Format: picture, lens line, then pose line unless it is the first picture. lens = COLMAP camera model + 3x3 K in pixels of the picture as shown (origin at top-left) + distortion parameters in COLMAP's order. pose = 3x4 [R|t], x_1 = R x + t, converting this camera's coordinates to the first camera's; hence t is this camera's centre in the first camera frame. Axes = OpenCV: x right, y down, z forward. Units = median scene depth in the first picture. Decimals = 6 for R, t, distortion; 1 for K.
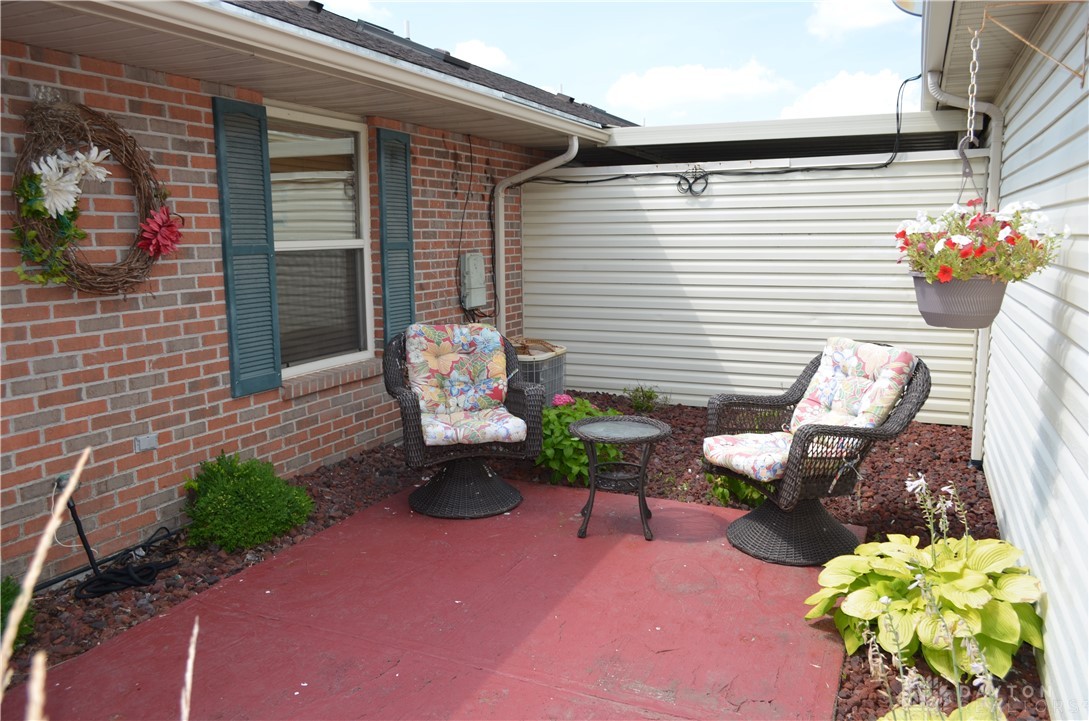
lens RADIAL K [[846.3, 0, 551.4], [0, 846.3, 358.1], [0, 0, 1]] dist [-0.004435, -0.003965]
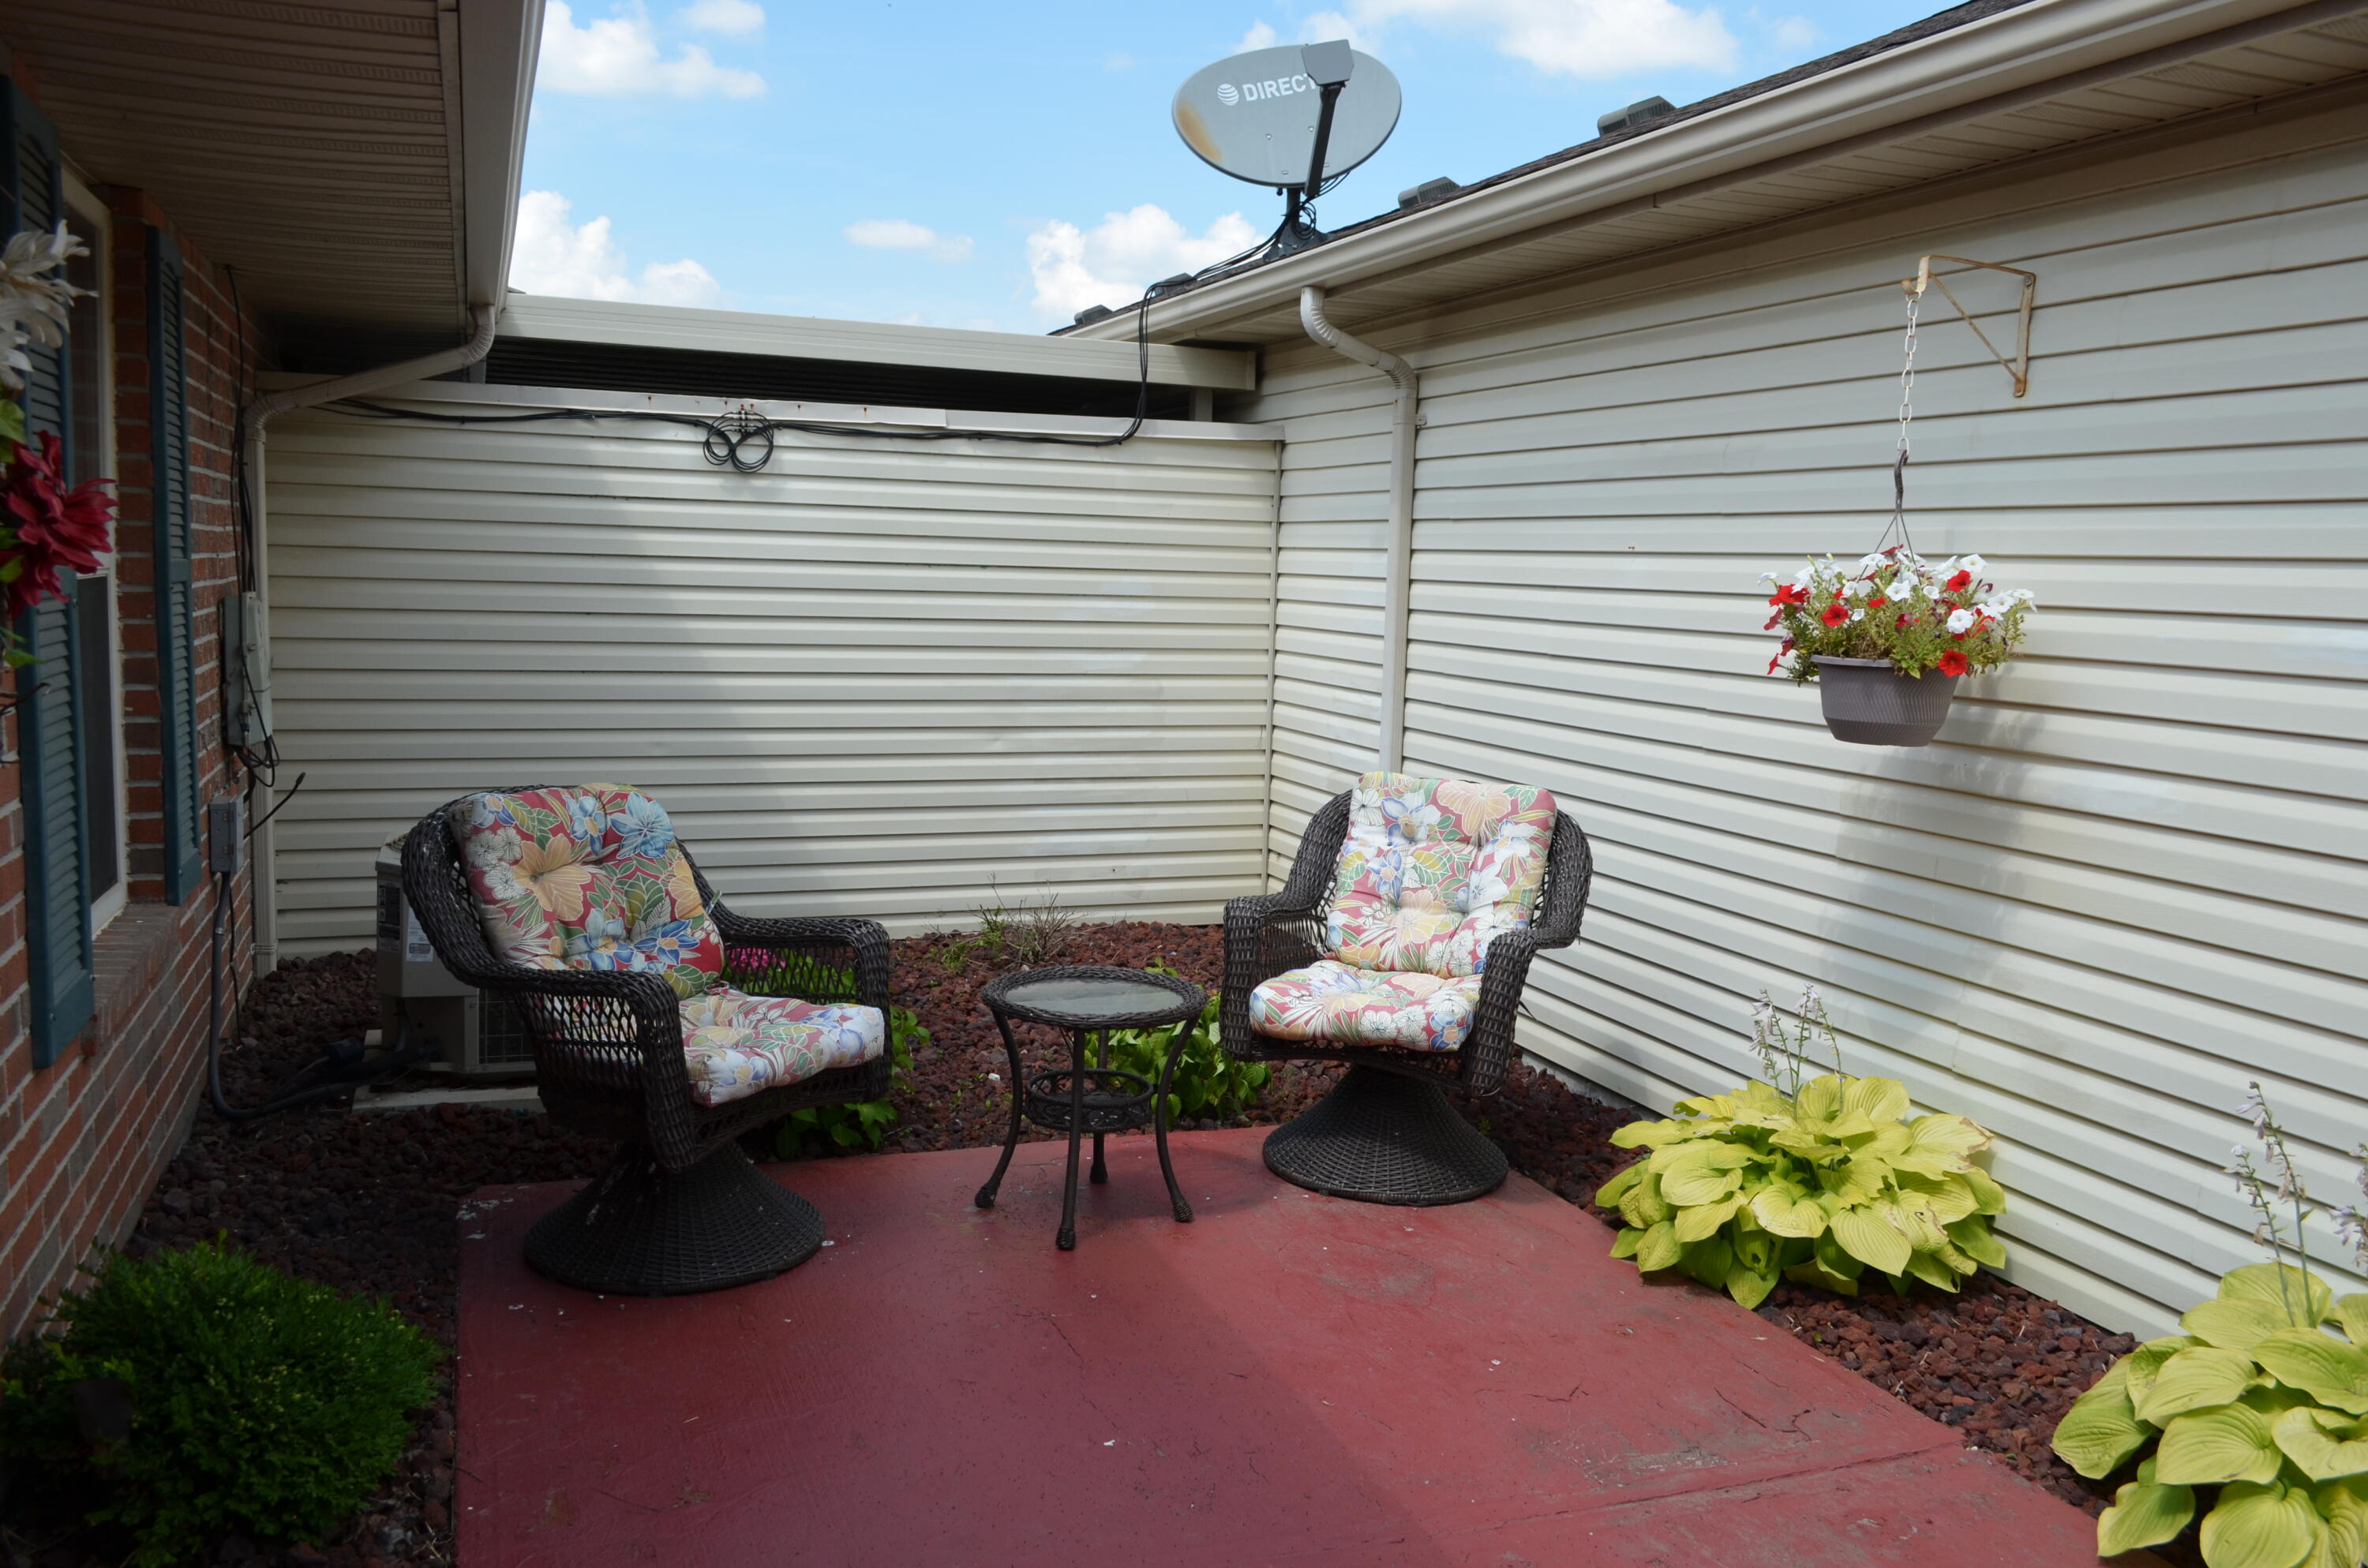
lens RADIAL K [[1852.4, 0, 1194.5], [0, 1852.4, 771.3], [0, 0, 1]] dist [-0.000489, 0.002088]
pose [[0.713314, -0.048763, 0.699147, -0.509196], [0.066340, 0.997795, 0.001908, -0.031453], [-0.697698, 0.045020, 0.714976, 0.213769]]
